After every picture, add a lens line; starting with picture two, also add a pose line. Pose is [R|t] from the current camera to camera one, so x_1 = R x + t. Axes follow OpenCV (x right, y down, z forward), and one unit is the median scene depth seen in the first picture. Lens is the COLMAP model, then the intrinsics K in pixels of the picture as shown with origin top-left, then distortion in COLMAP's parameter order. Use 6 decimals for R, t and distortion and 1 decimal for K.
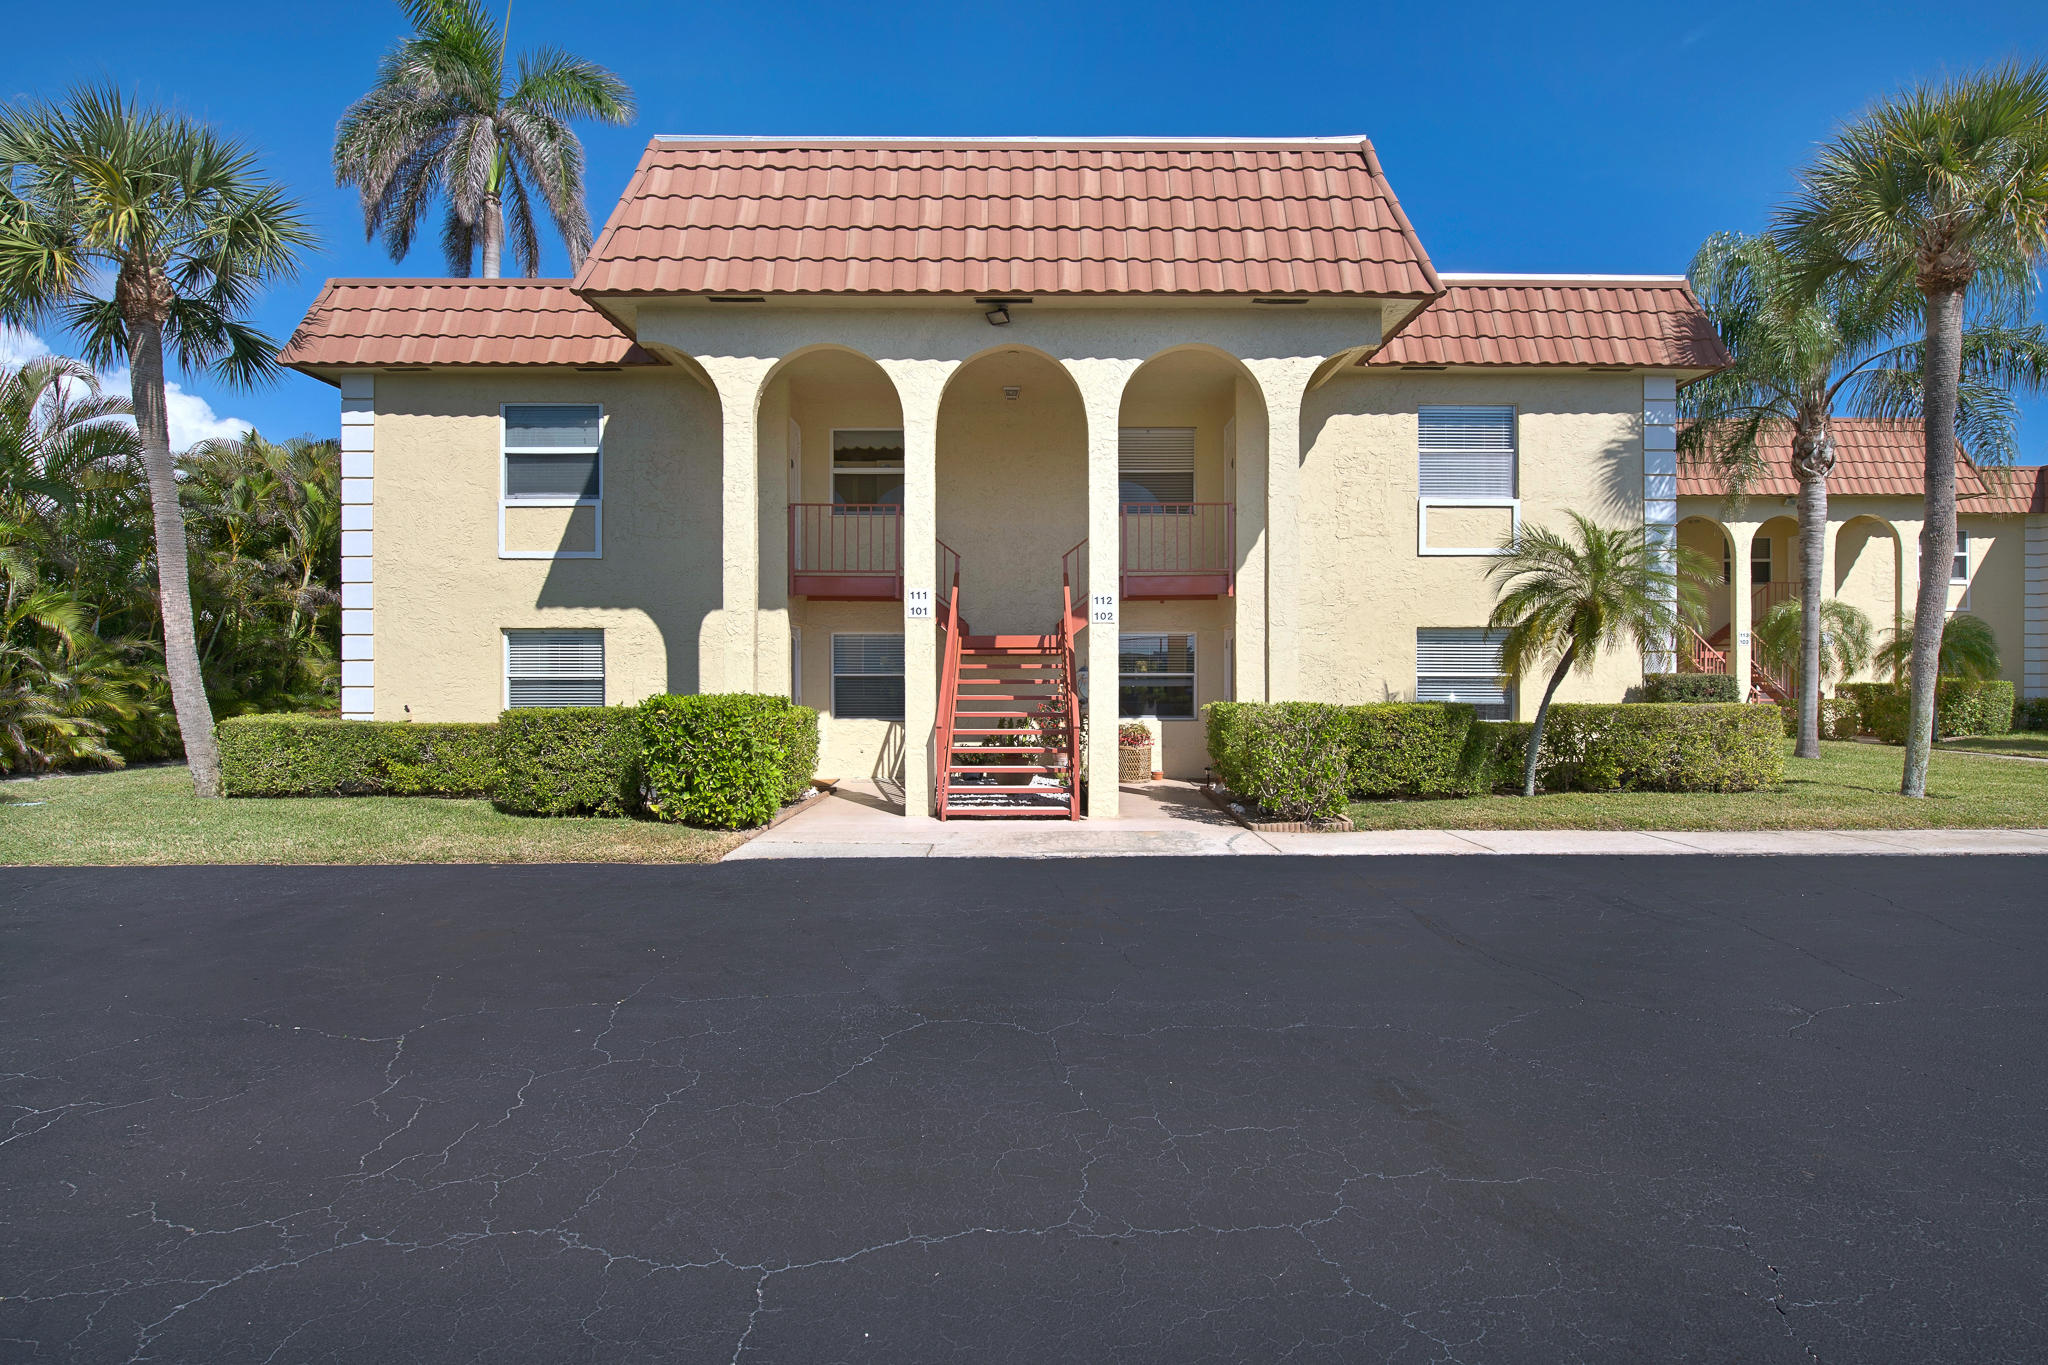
lens RADIAL K [[979.4, 0, 1024.1], [0, 979.4, 676.2], [0, 0, 1]] dist [0.000429, 0.000340]
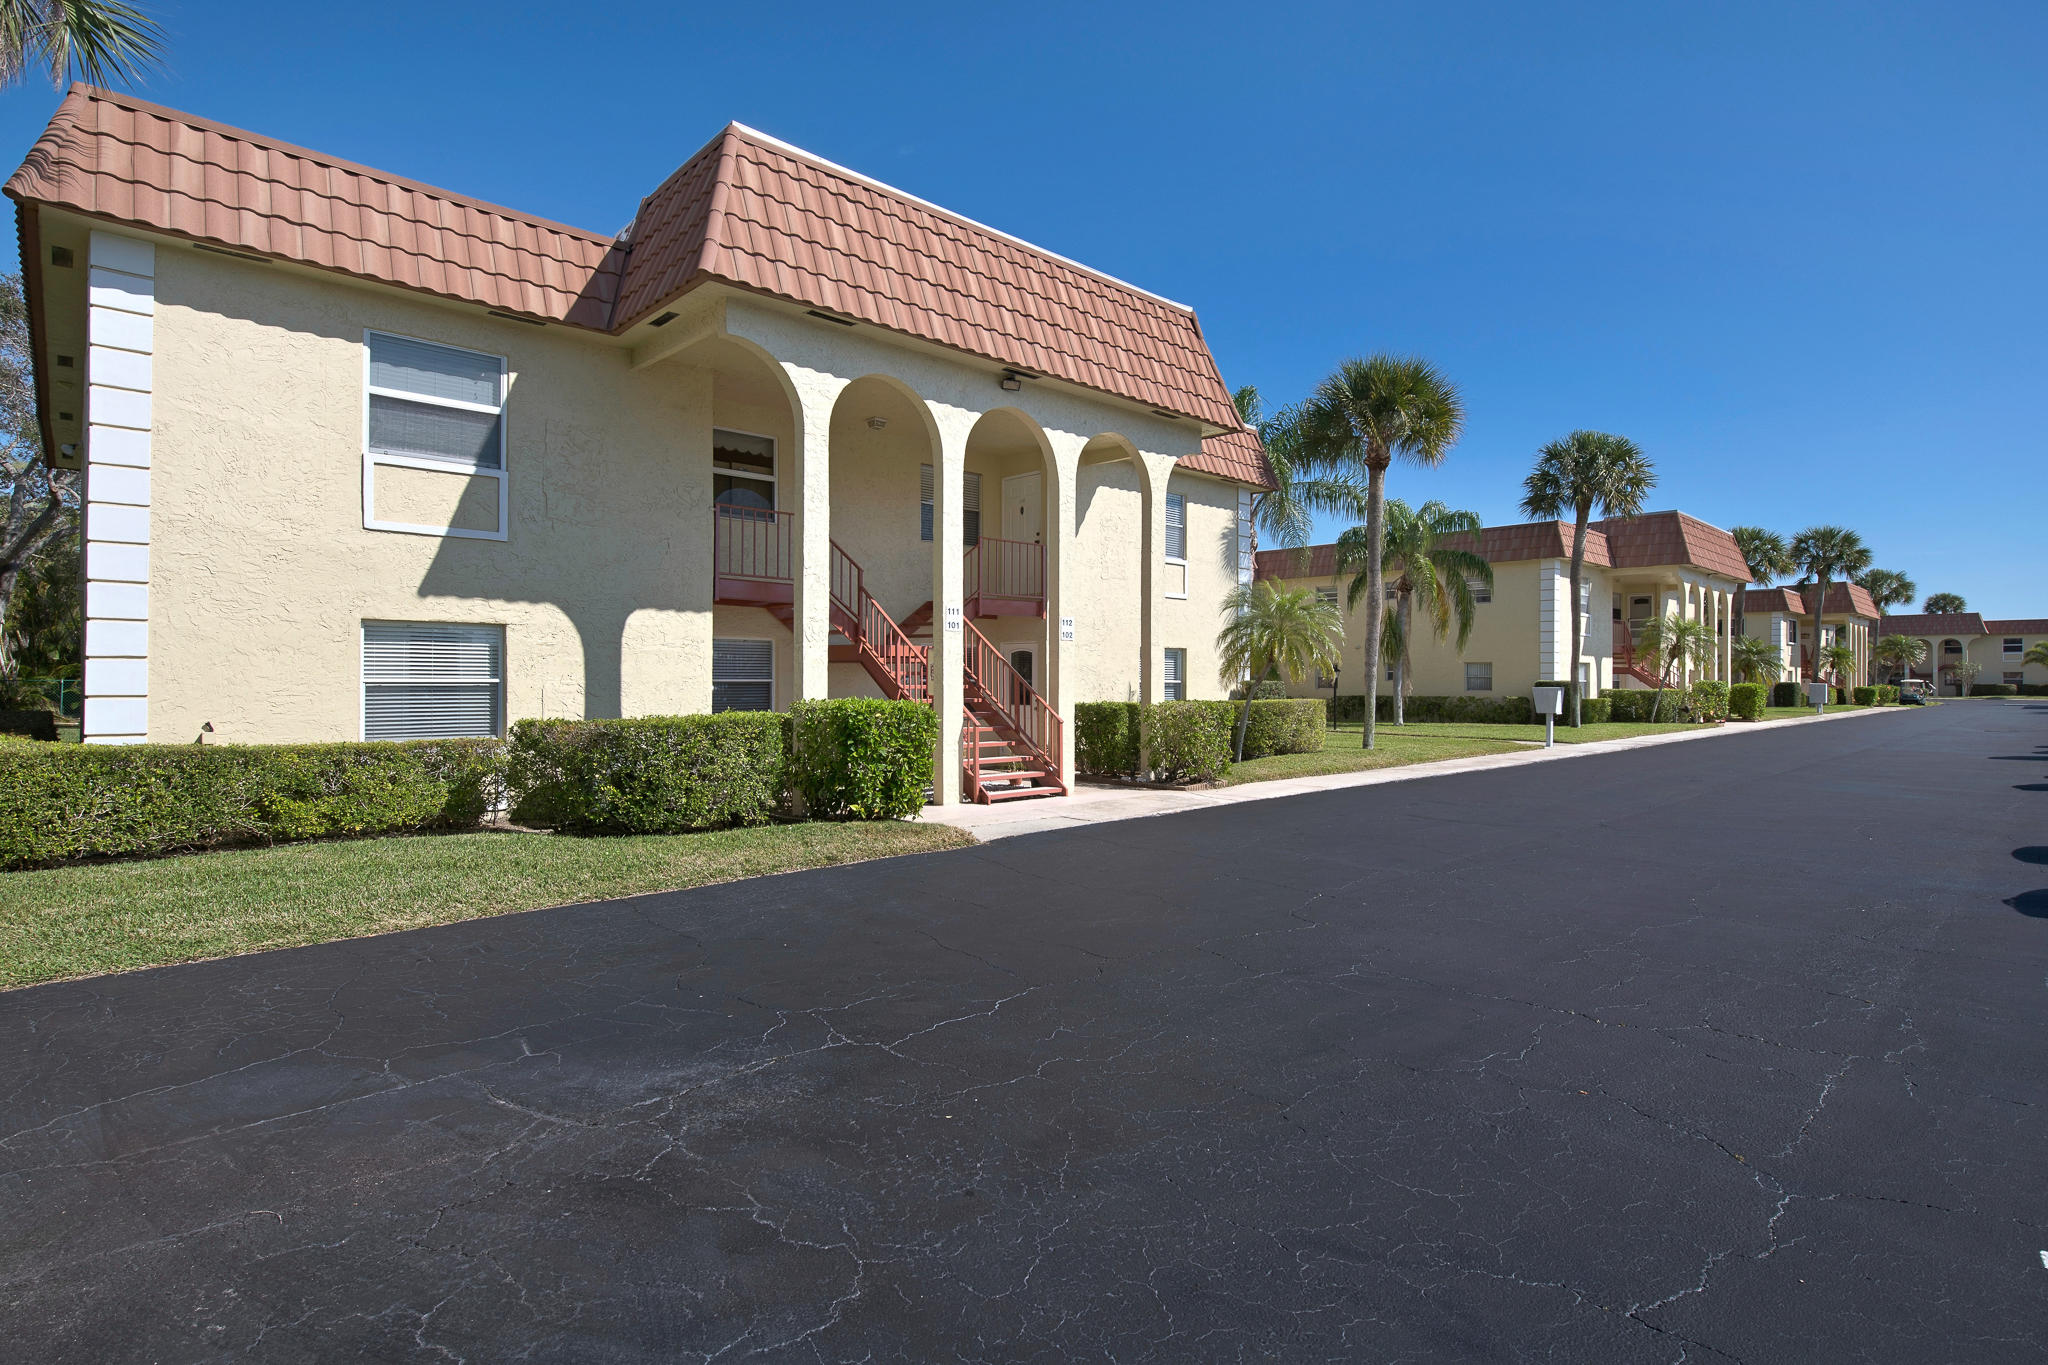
lens RADIAL K [[1032.3, 0, 1024.0], [0, 1032.3, 682.5], [0, 0, 1]] dist [-0.001270, -0.000398]
pose [[0.727446, 0.000838, 0.686165, -0.715059], [-0.001015, 0.999999, -0.000145, 0.000634], [-0.686165, -0.000591, 0.727446, 0.052127]]
